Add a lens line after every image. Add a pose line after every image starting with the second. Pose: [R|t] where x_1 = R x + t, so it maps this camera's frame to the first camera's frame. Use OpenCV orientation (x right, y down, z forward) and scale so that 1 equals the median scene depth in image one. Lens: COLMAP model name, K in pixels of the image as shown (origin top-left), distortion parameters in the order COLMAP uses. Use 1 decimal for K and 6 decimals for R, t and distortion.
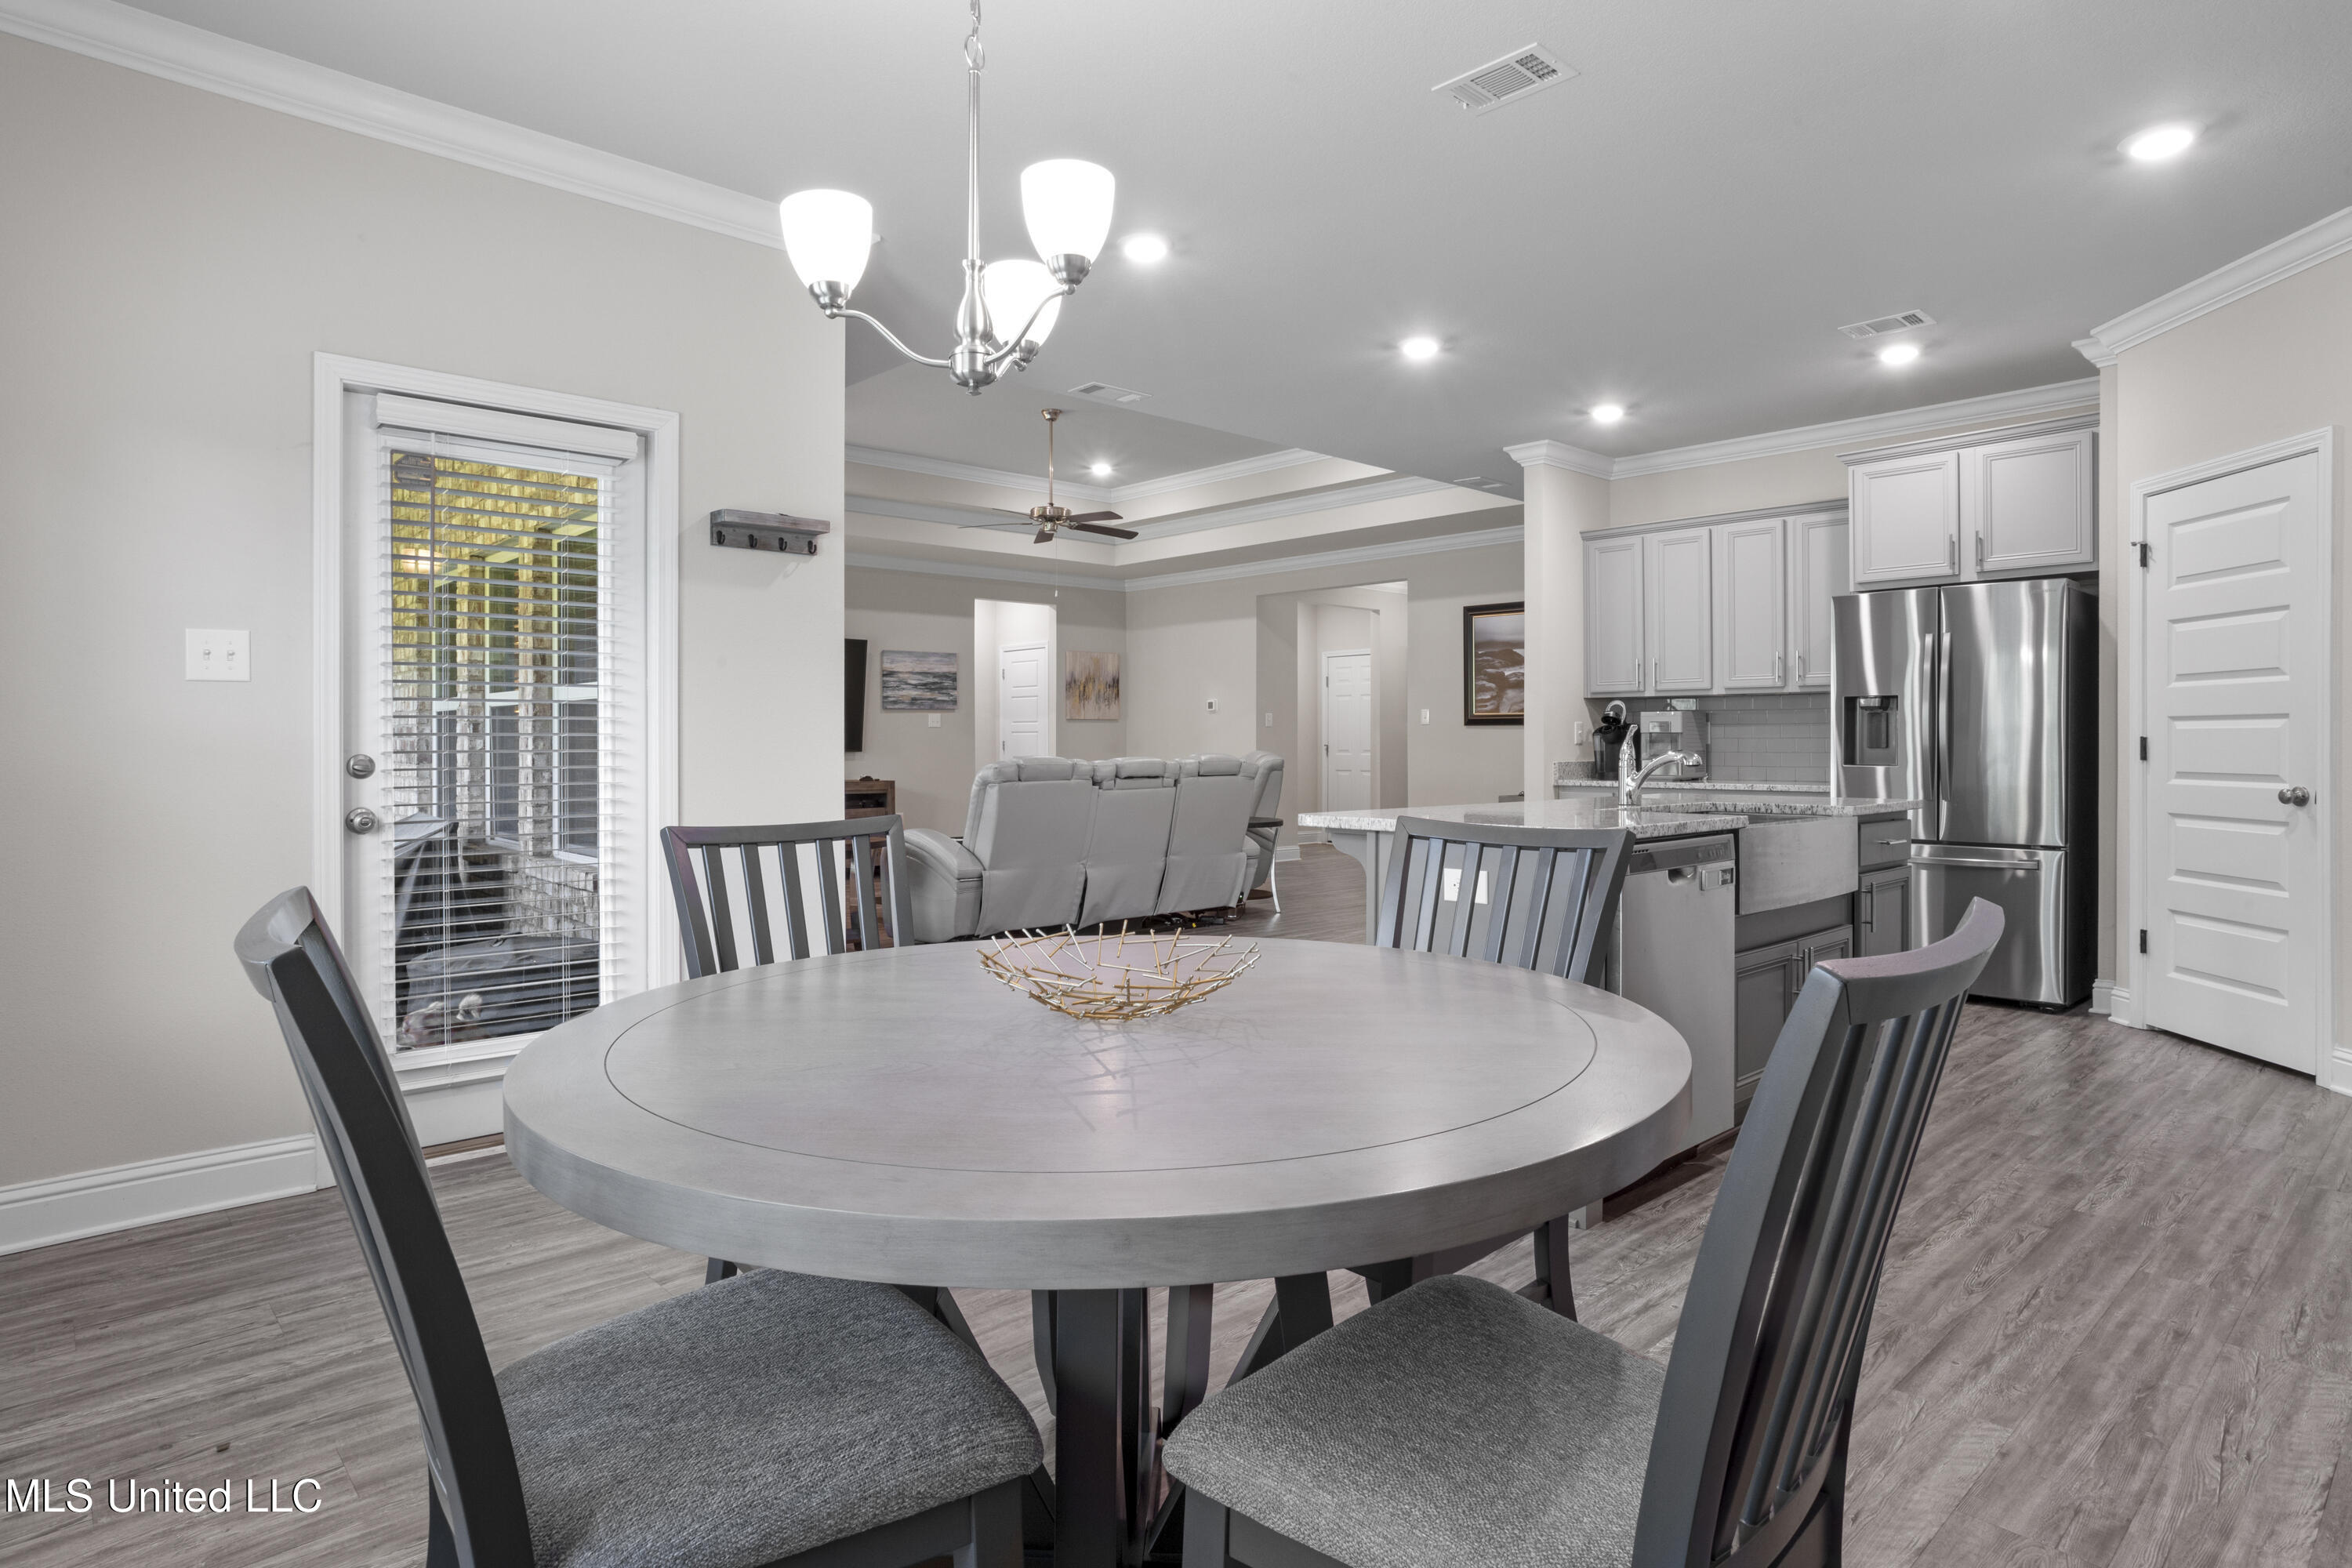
lens RADIAL K [[1274.7, 0, 1159.8], [0, 1274.7, 744.9], [0, 0, 1]] dist [-0.042496, 0.024089]
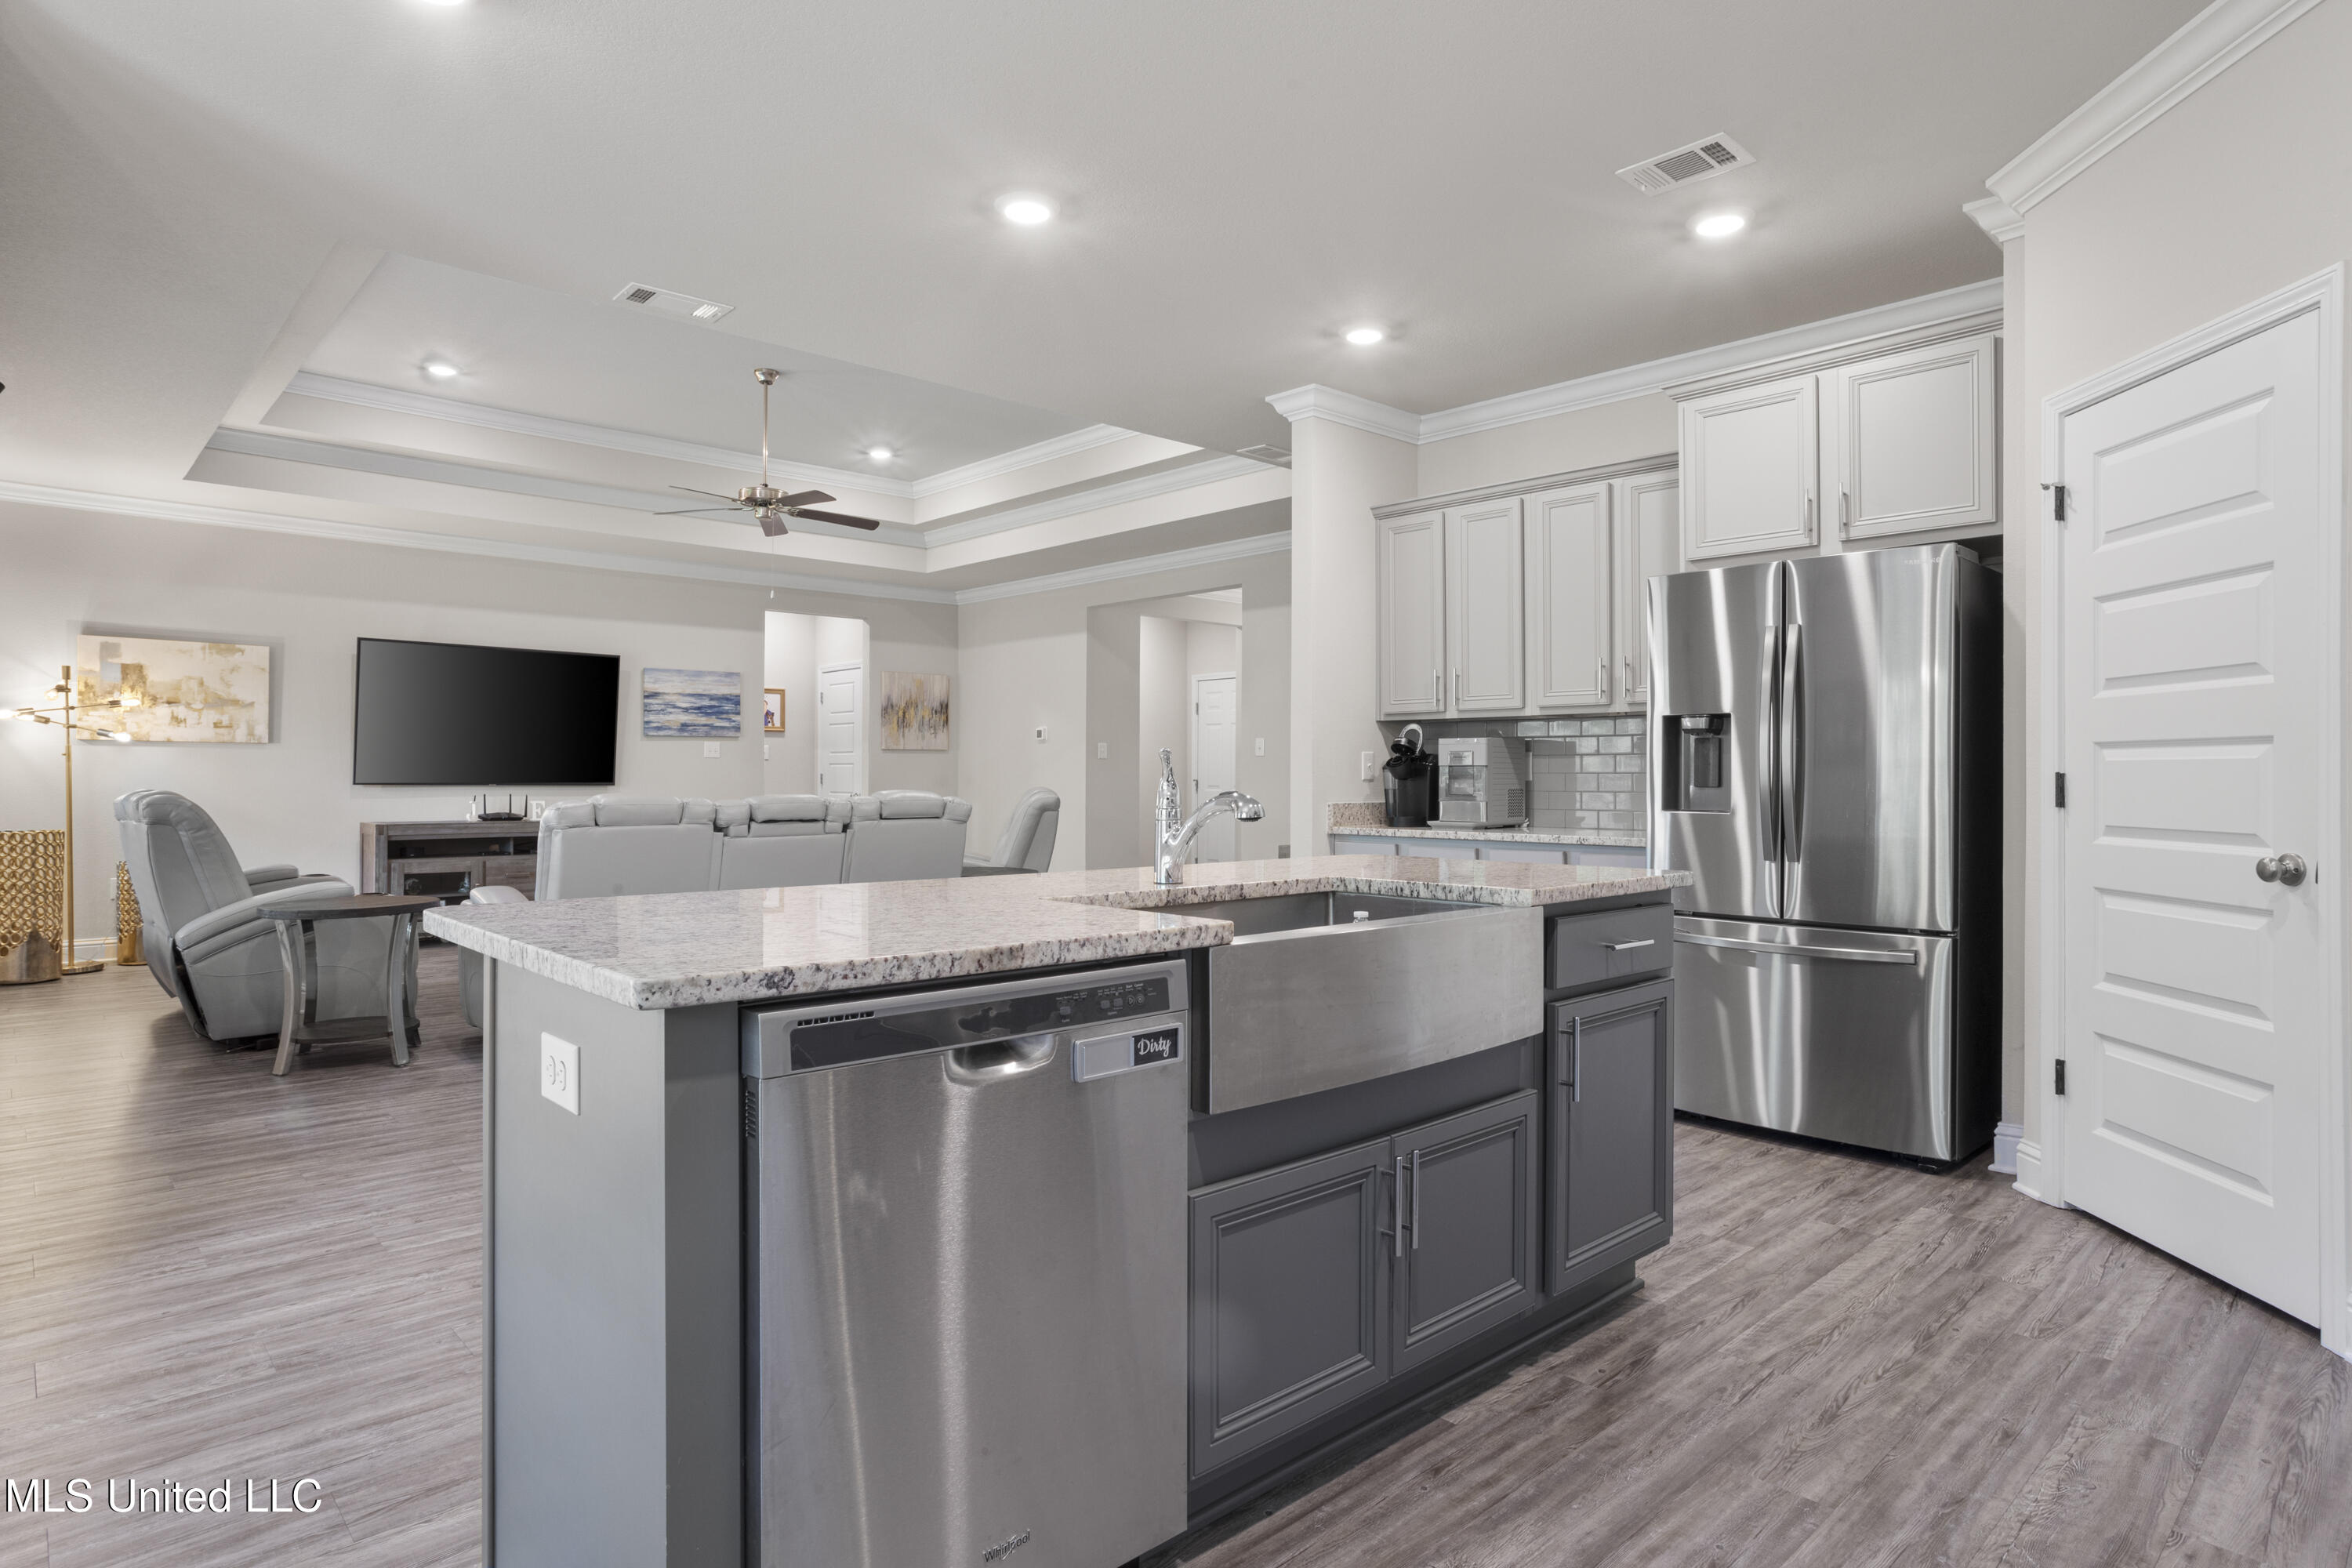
lens RADIAL K [[1274.7, 0, 1168.6], [0, 1274.7, 770.5], [0, 0, 1]] dist [-0.042496, 0.024089]
pose [[0.999939, 0.003800, 0.010391, 0.272854], [-0.003730, 0.999970, -0.006768, -0.001142], [-0.010416, 0.006729, 0.999923, 0.301787]]
